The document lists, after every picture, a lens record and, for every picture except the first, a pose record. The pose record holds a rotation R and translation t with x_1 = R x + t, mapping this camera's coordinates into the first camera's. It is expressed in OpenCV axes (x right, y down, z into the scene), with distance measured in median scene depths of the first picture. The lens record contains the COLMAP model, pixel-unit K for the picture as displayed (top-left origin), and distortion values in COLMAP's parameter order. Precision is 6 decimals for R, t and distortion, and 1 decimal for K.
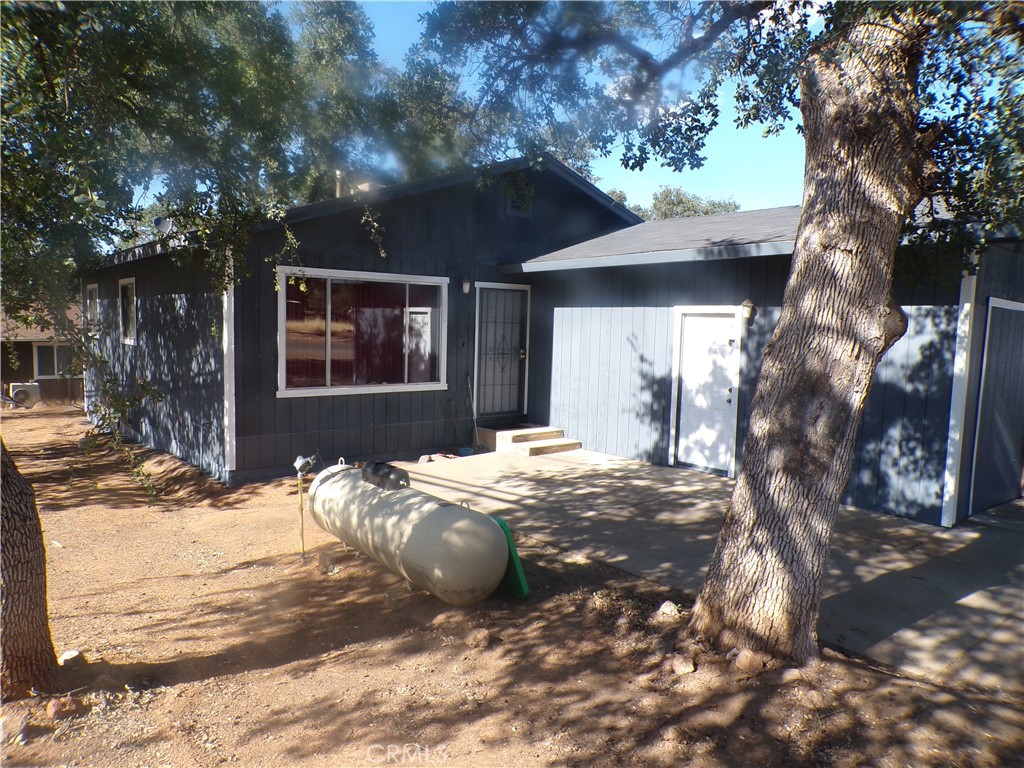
lens RADIAL K [[688.9, 0, 507.5], [0, 688.9, 380.0], [0, 0, 1]] dist [-0.049033, 0.027930]
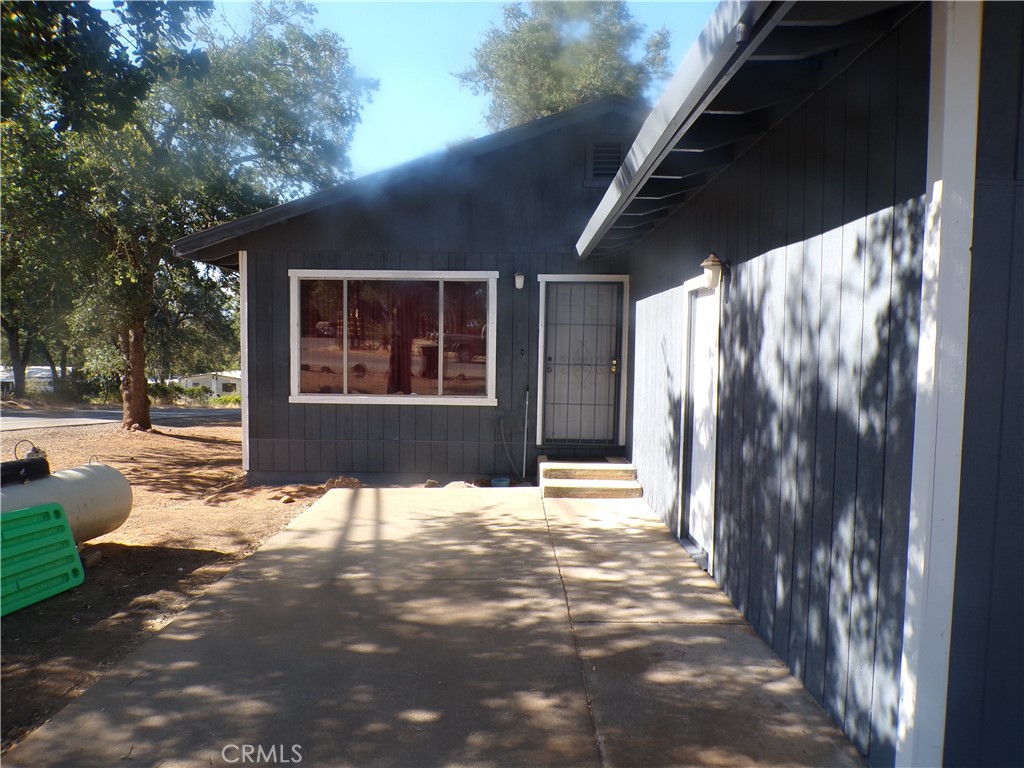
lens RADIAL K [[688.9, 0, 504.4], [0, 688.9, 386.0], [0, 0, 1]] dist [-0.049033, 0.027930]
pose [[0.764013, 0.024325, -0.644742, 0.630446], [-0.047314, 0.998711, -0.018388, 0.006497], [0.643464, 0.044554, 0.764179, 0.512454]]
